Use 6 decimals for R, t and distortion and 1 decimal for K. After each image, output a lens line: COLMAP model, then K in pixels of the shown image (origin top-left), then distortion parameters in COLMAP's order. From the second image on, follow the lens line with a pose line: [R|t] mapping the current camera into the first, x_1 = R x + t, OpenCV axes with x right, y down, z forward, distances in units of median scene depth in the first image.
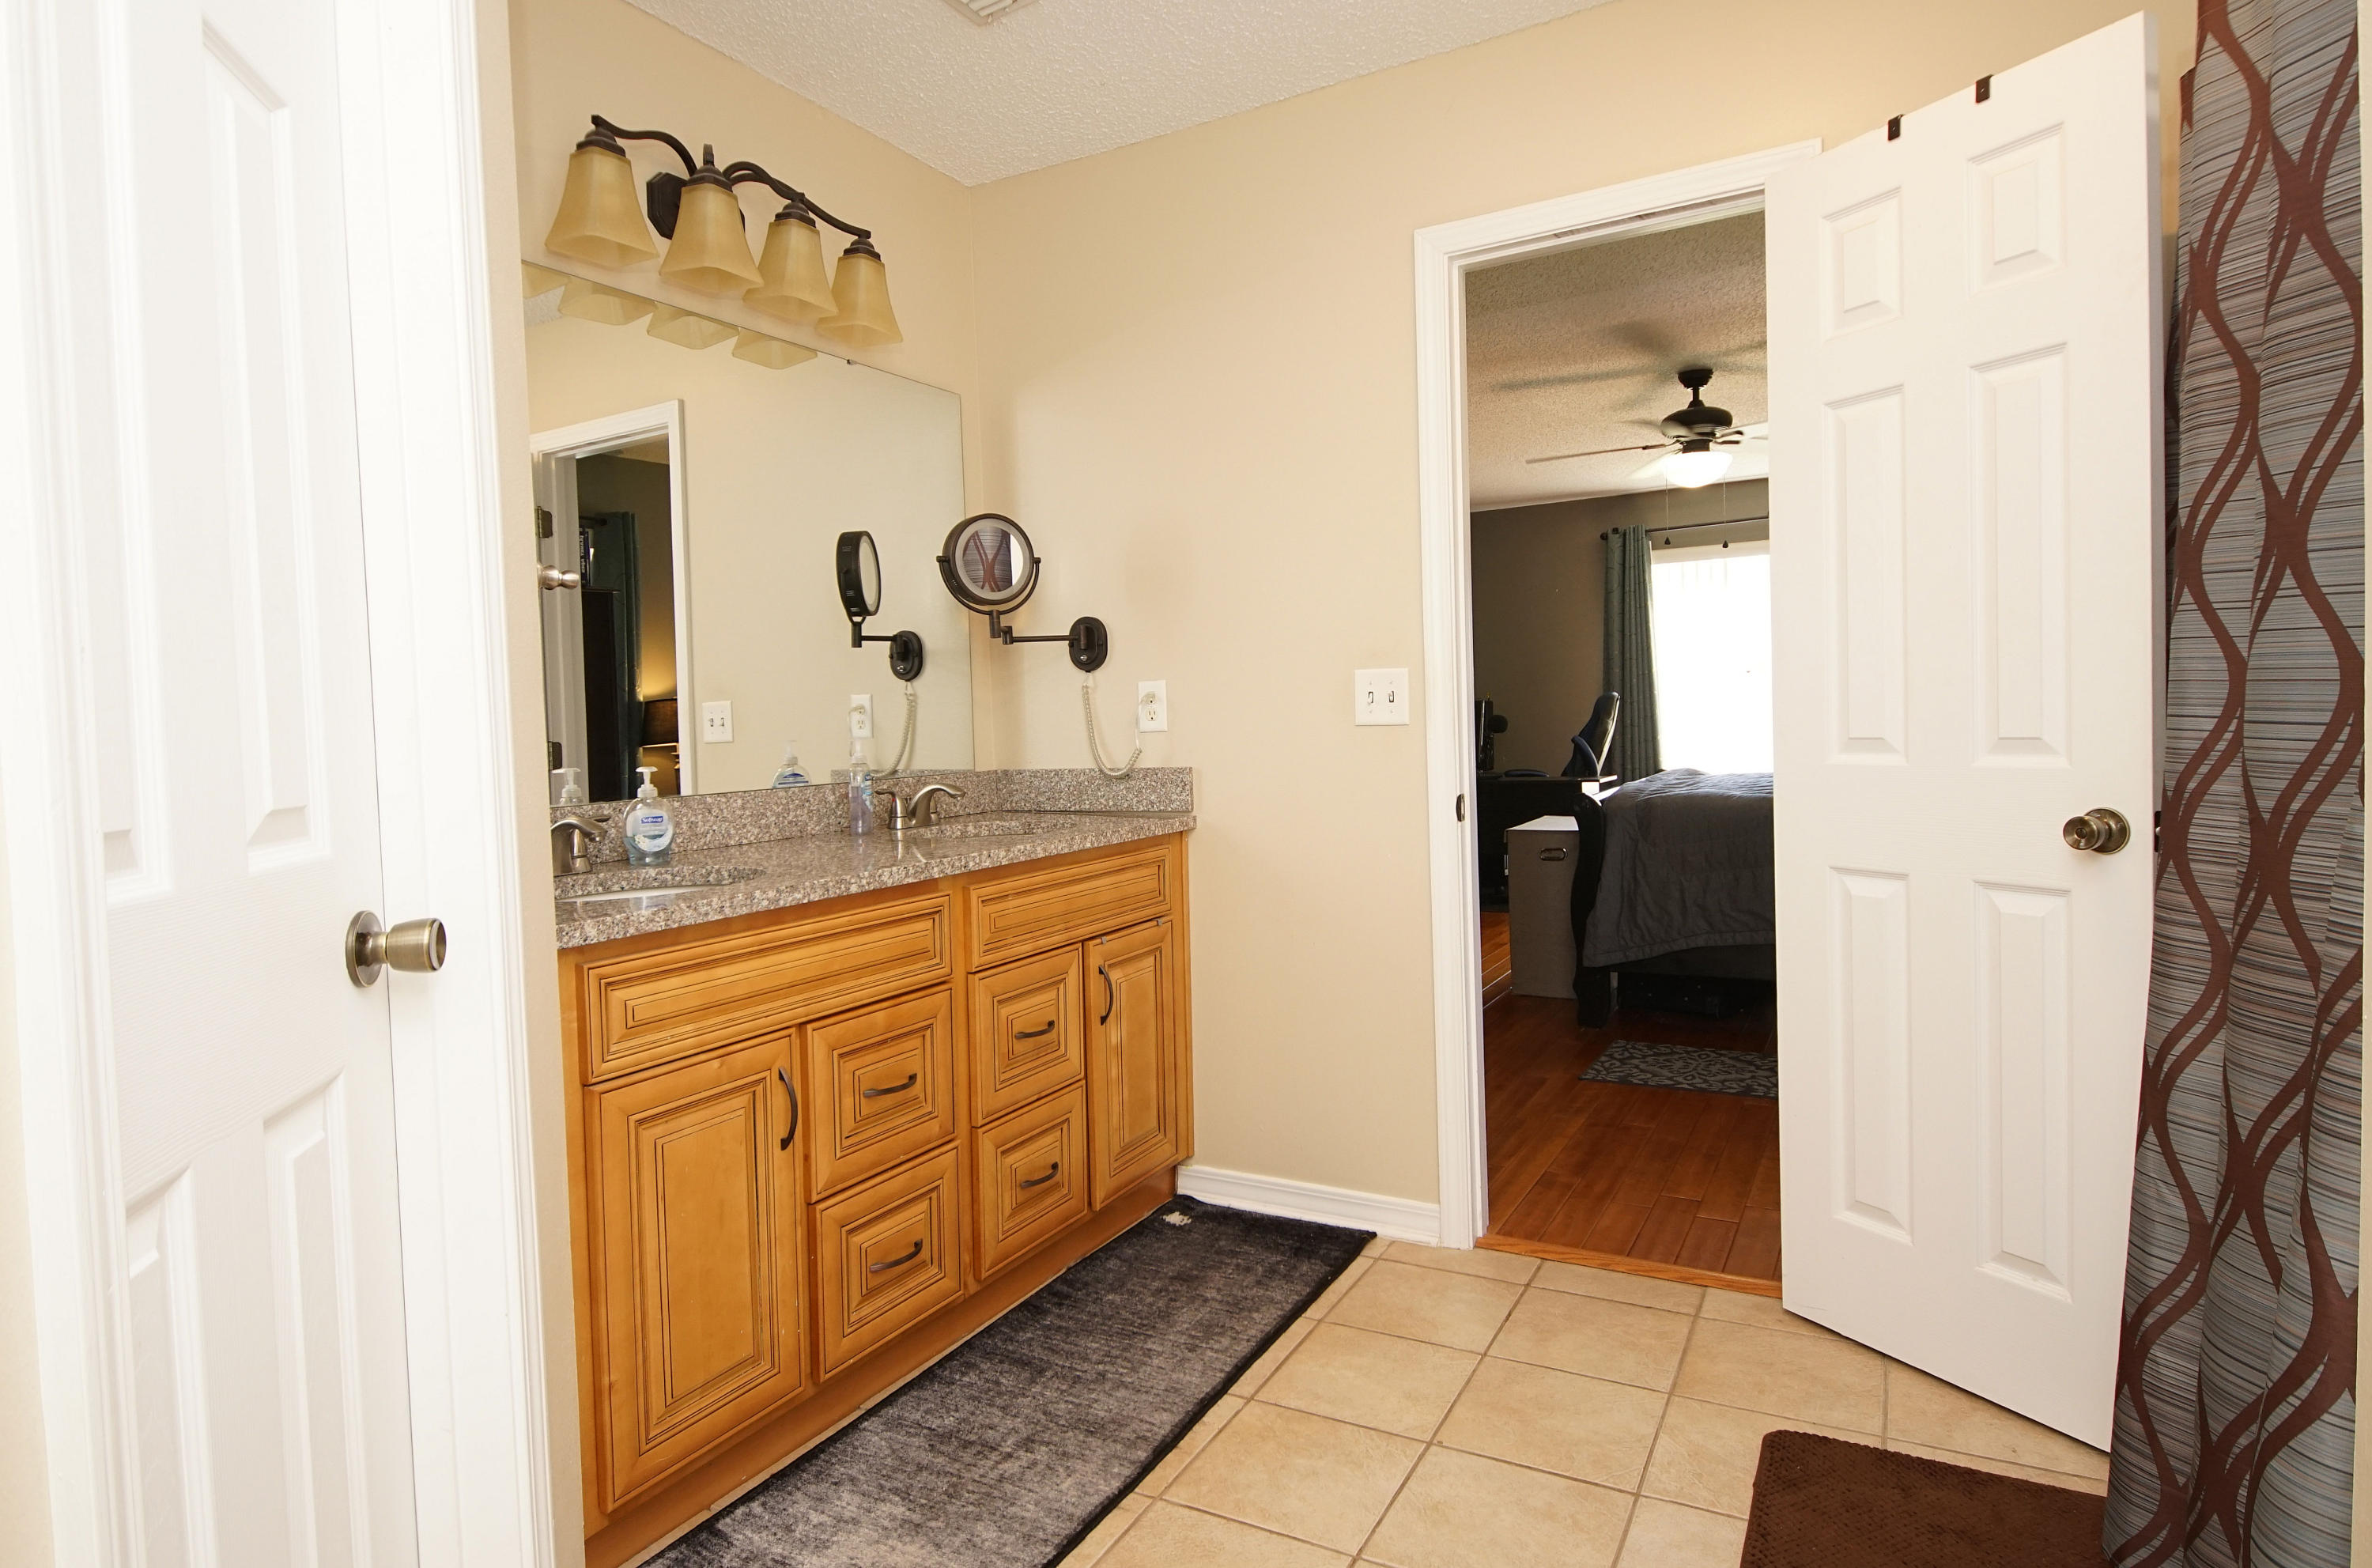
lens RADIAL K [[1314.8, 0, 1176.4], [0, 1314.8, 777.2], [0, 0, 1]] dist [0.017518, -0.001956]
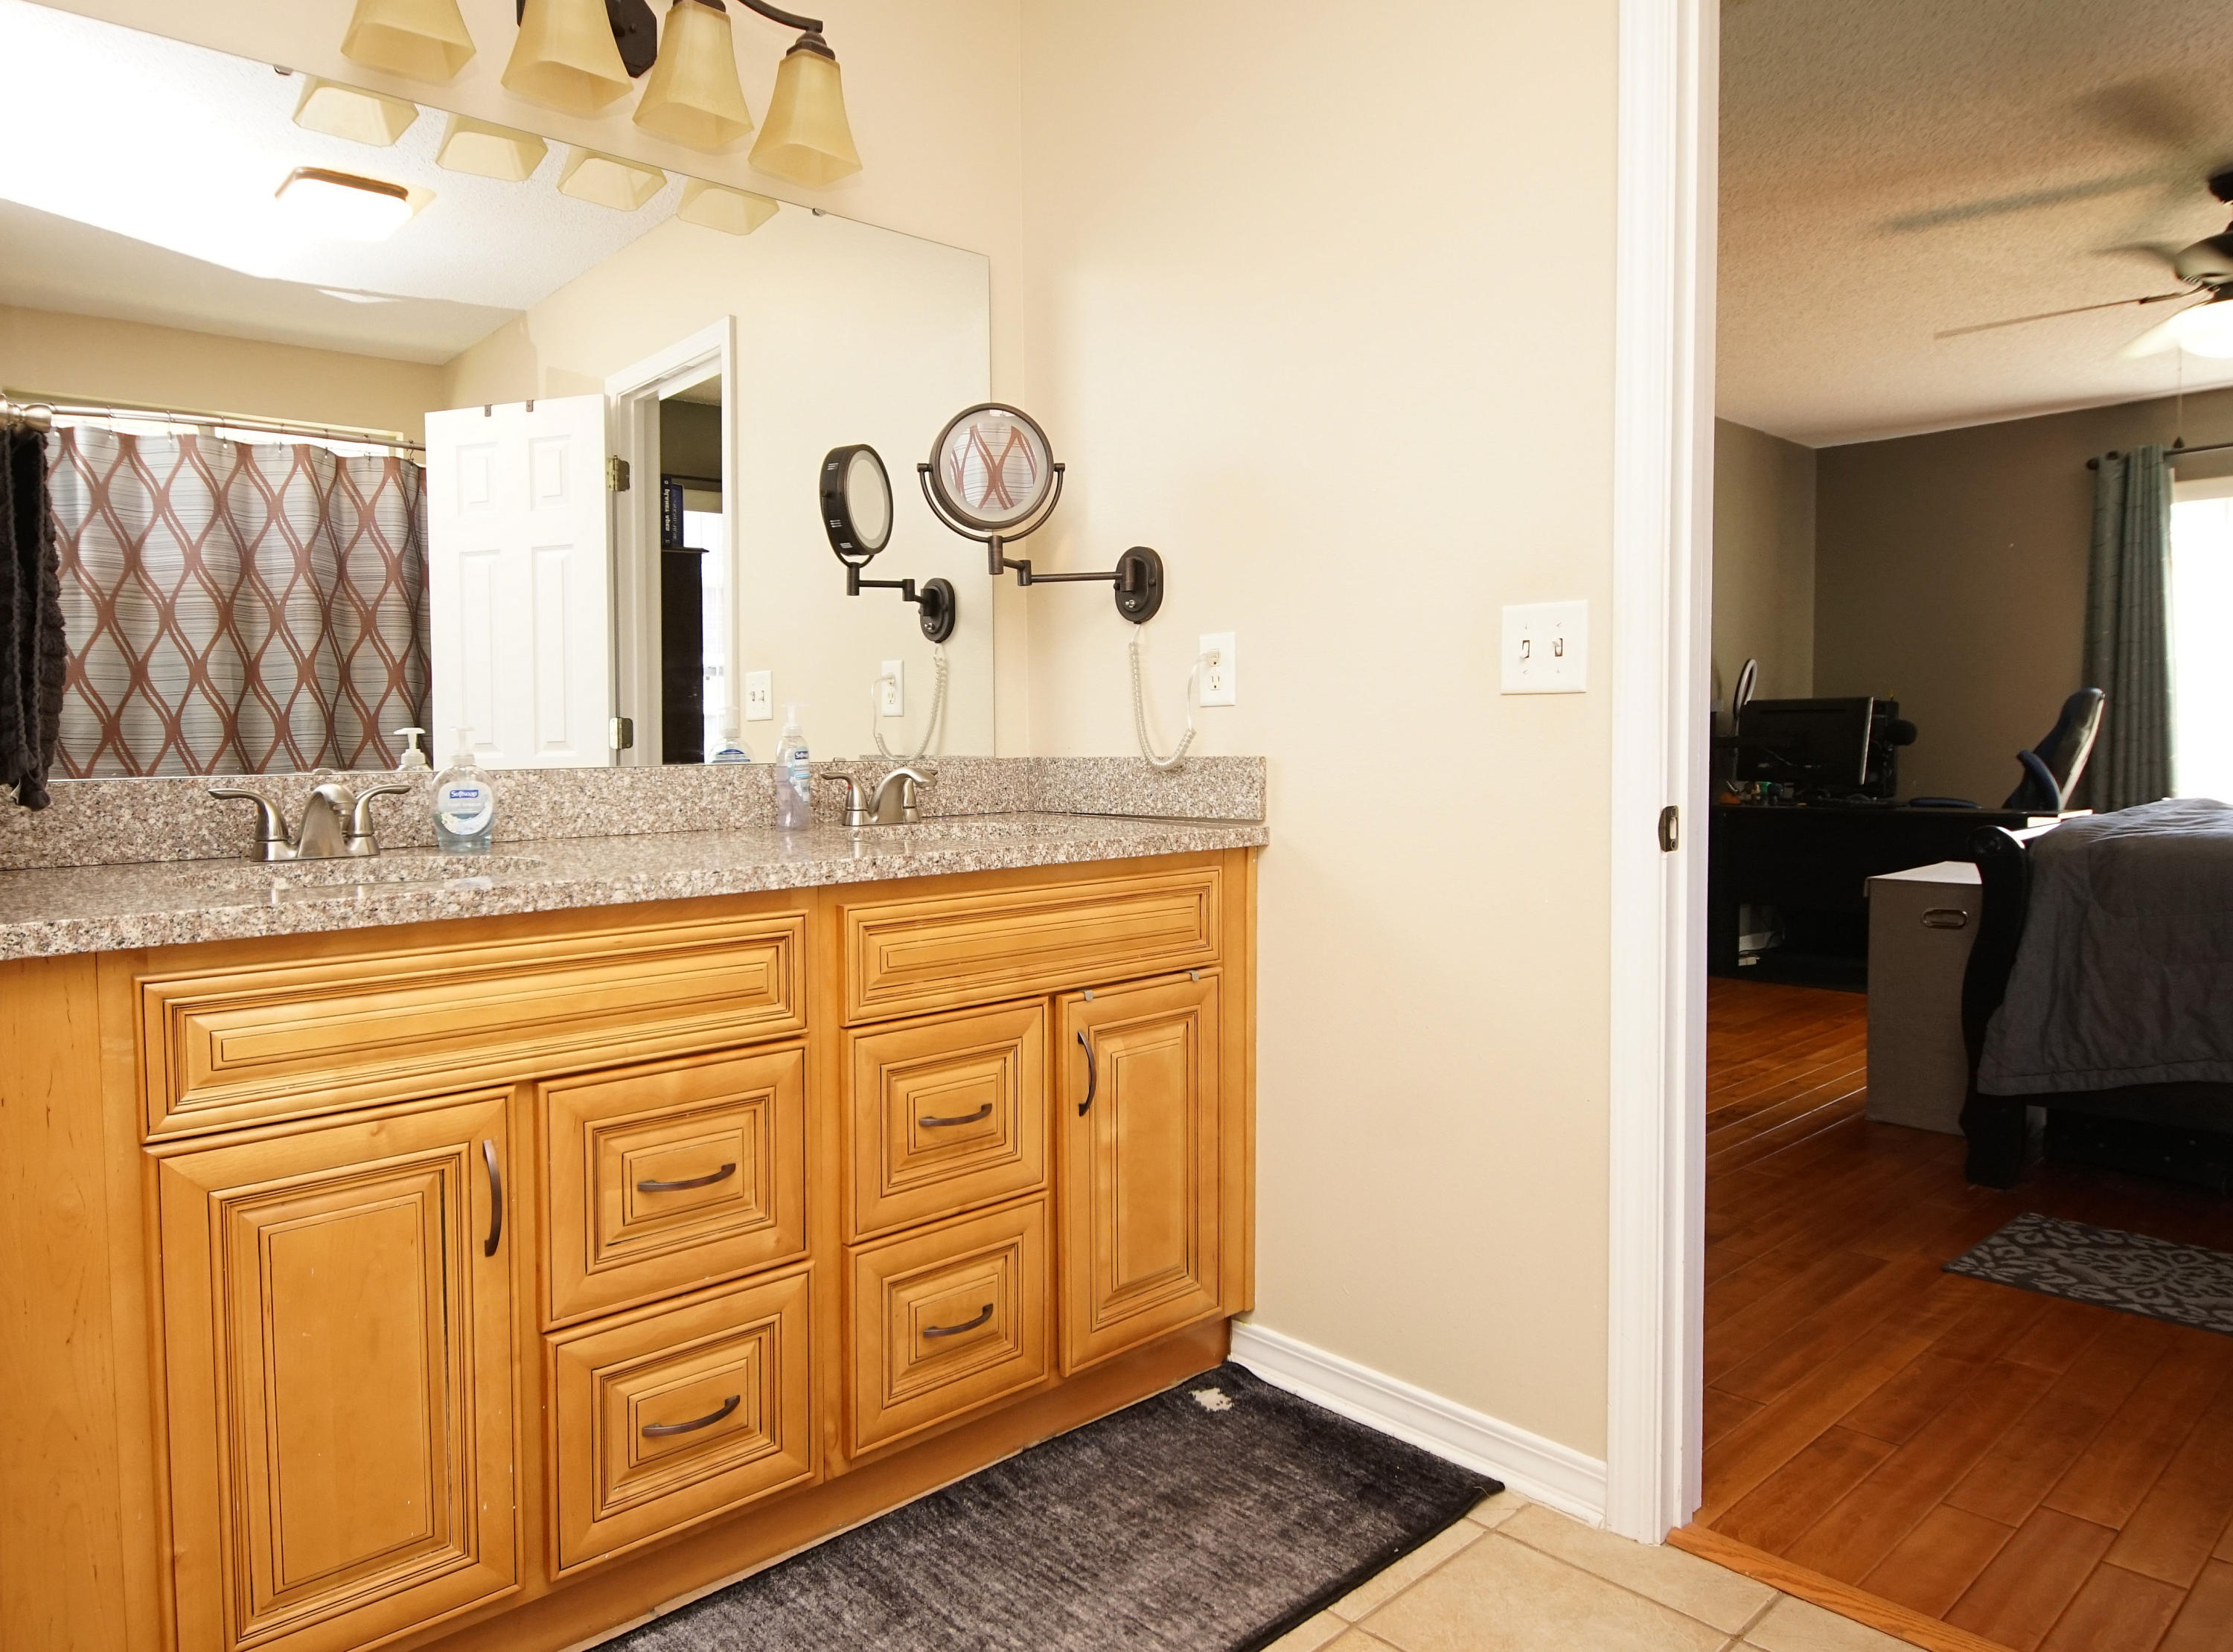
lens RADIAL K [[1406.7, 0, 982.6], [0, 1406.7, 824.0], [0, 0, 1]] dist [0.032164, -0.038558]
pose [[0.932688, 0.040820, -0.358367, 0.147191], [-0.033608, 0.999088, 0.026333, 0.014000], [0.359115, -0.012517, 0.933209, 0.264572]]
